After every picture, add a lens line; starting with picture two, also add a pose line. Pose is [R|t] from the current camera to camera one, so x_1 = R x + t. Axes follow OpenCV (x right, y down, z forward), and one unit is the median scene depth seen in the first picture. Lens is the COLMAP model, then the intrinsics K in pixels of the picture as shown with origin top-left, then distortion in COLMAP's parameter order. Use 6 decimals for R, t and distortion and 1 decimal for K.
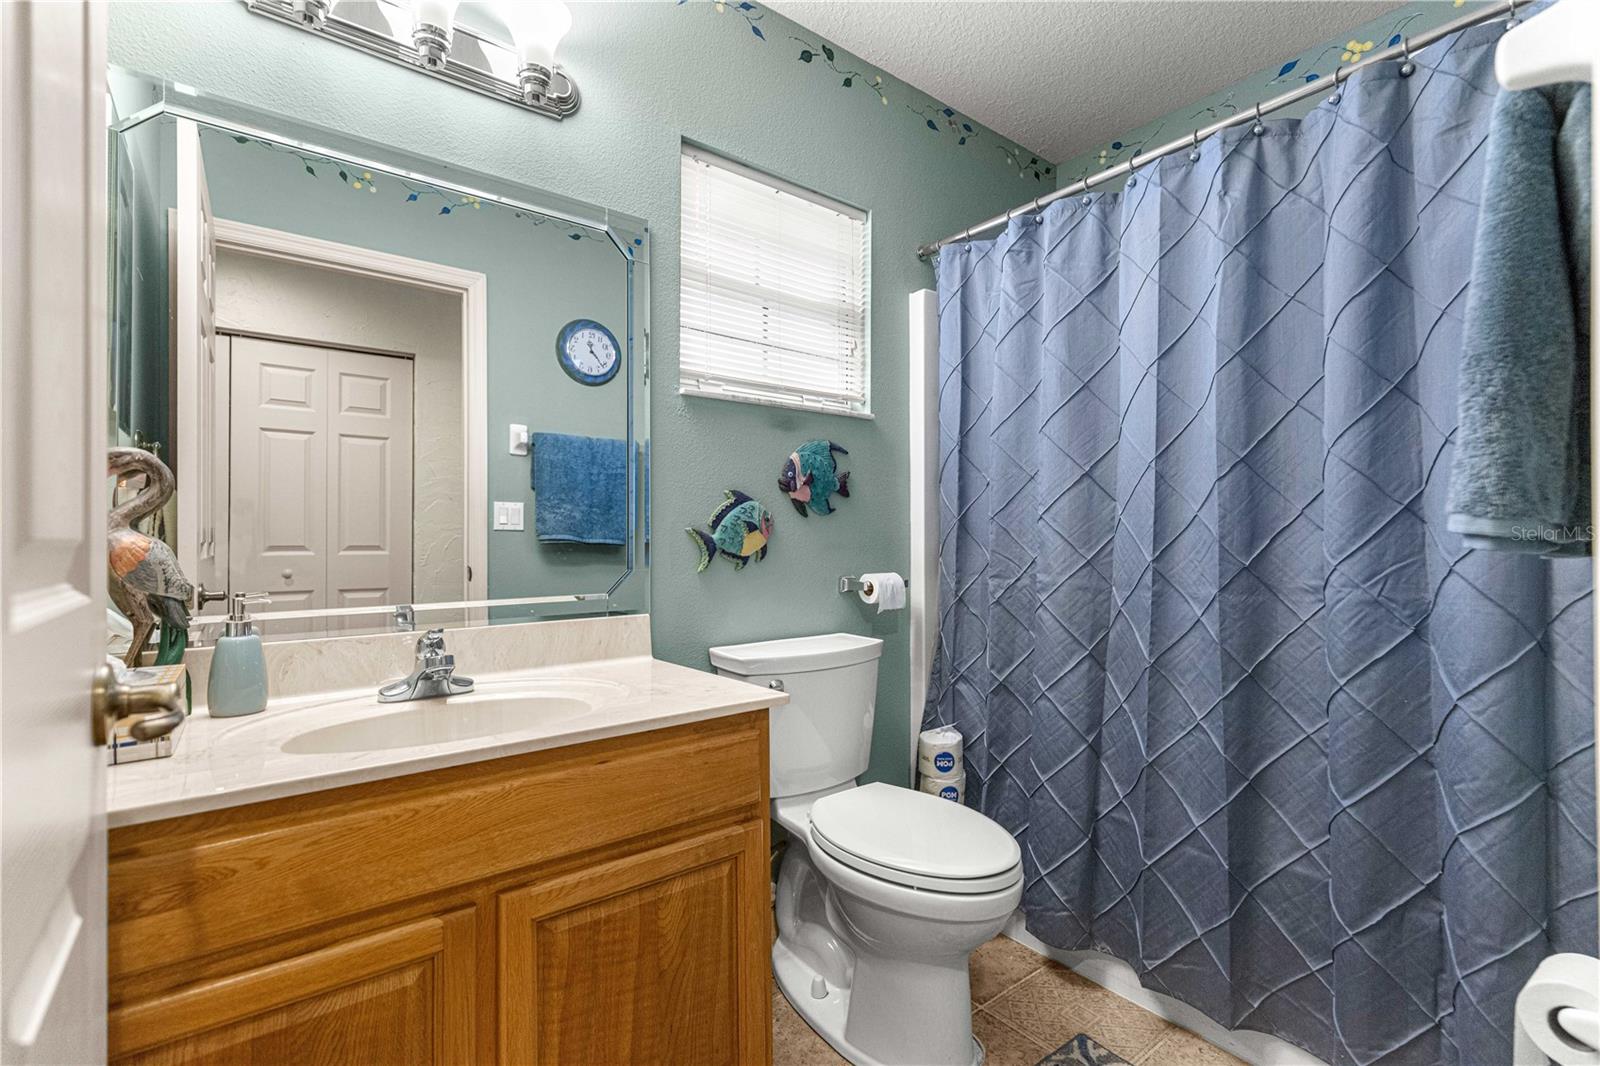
lens RADIAL K [[717.6, 0, 804.0], [0, 717.6, 541.2], [0, 0, 1]] dist [0.008265, 0.000649]
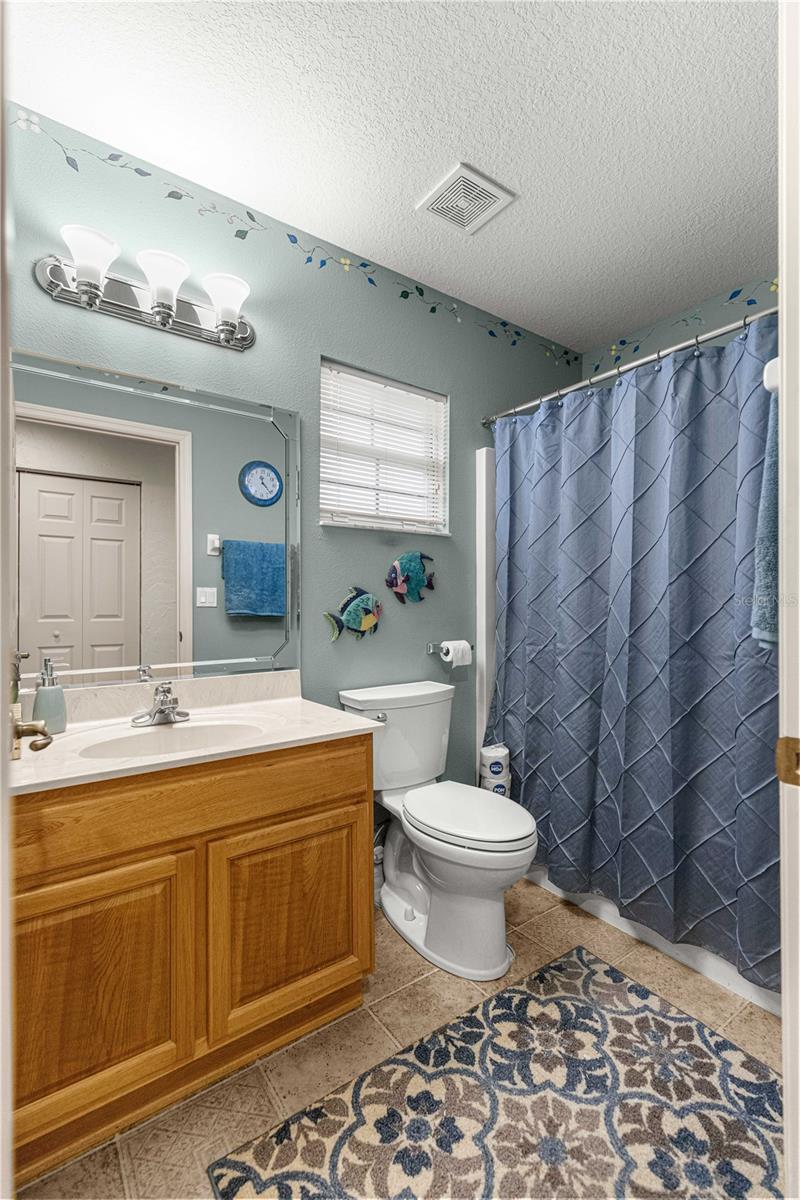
lens RADIAL K [[538.2, 0, 401.1], [0, 538.2, 602.7], [0, 0, 1]] dist [0.008265, 0.000649]
pose [[0.999330, -0.000526, -0.036606, 0.048633], [0.000547, 1.000000, 0.000540, -0.046810], [0.036606, -0.000560, 0.999330, -0.160473]]
